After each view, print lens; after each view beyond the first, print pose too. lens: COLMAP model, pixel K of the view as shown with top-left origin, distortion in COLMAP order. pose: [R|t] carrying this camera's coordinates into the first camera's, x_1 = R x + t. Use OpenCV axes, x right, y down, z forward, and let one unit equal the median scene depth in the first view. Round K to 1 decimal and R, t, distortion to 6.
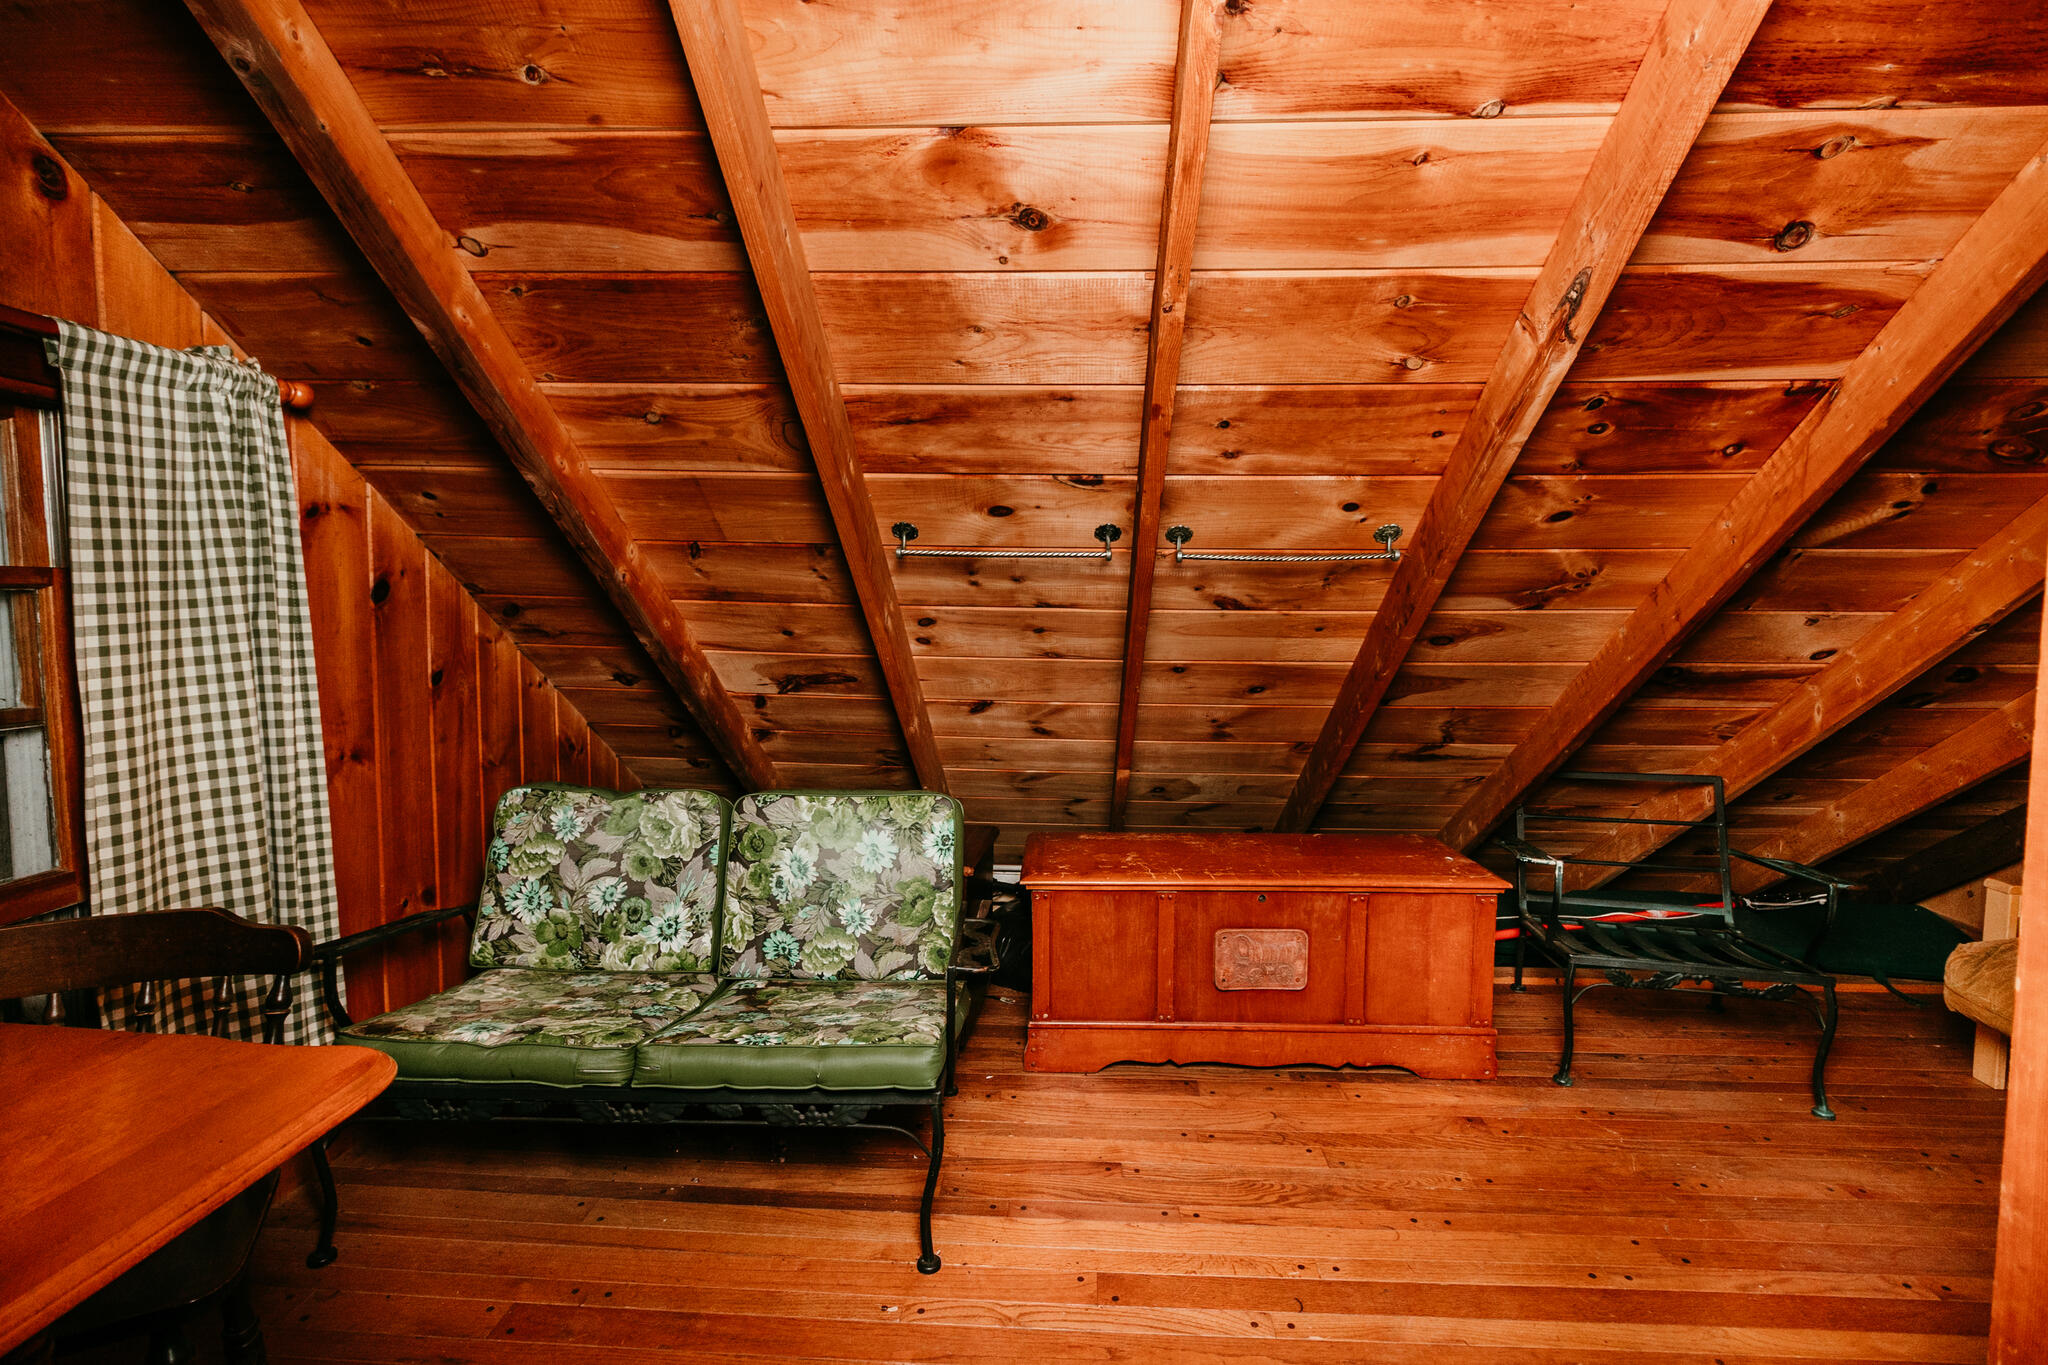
lens RADIAL K [[961.7, 0, 1027.1], [0, 961.7, 678.1], [0, 0, 1]] dist [0.005785, 0.001362]
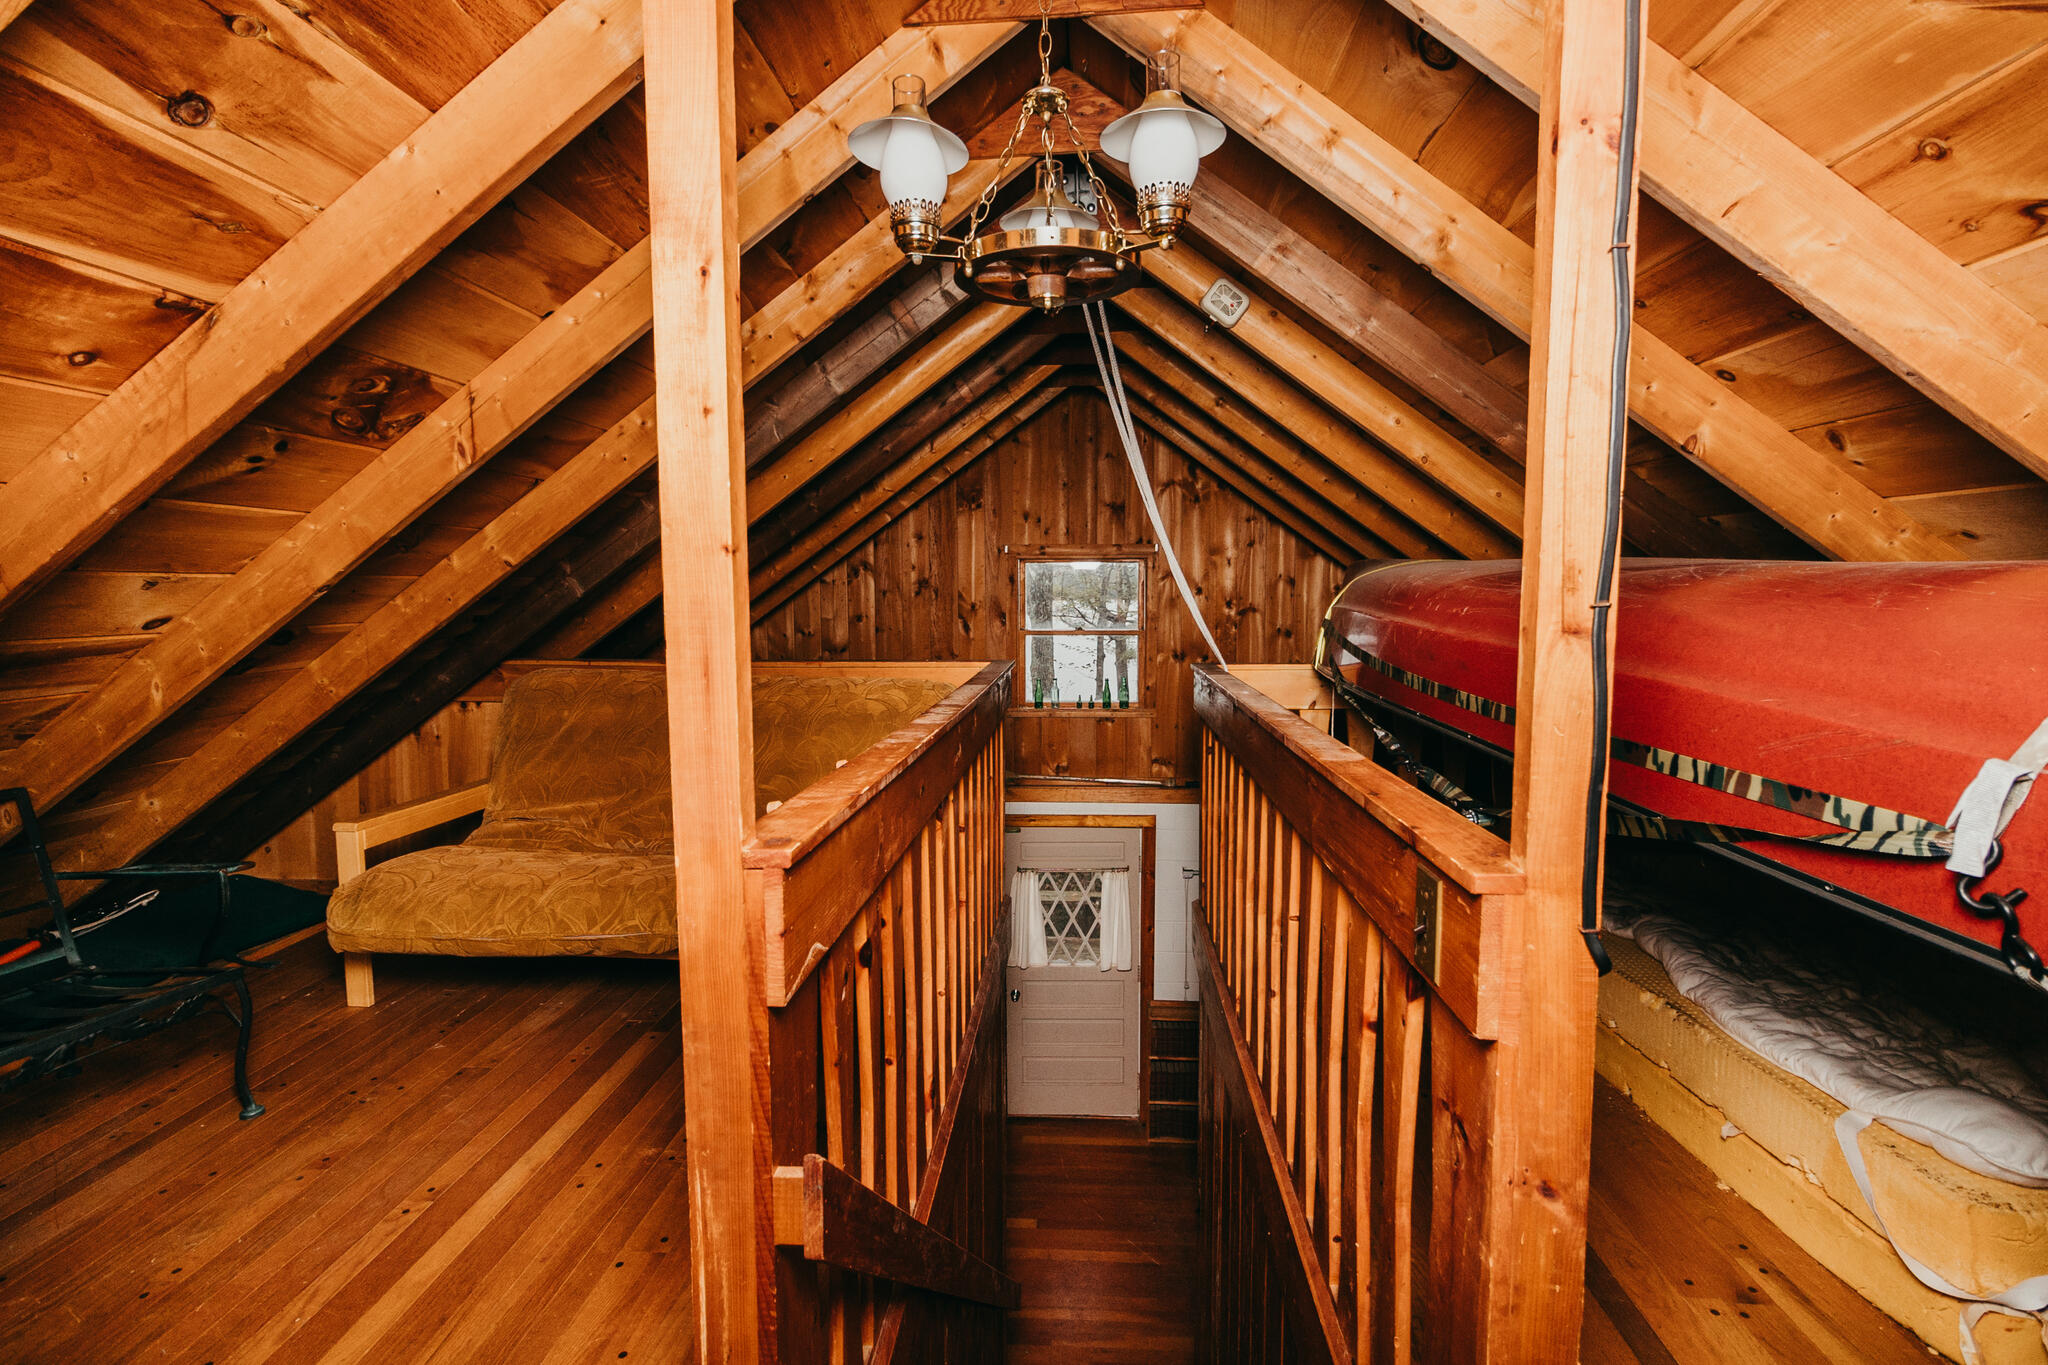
lens RADIAL K [[961.7, 0, 1024.3], [0, 961.7, 681.7], [0, 0, 1]] dist [0.005785, 0.001362]
pose [[0.013851, -0.099991, 0.994892, -0.059009], [0.079405, 0.991955, 0.098591, 0.005275], [-0.996746, 0.077634, 0.021679, 0.227590]]
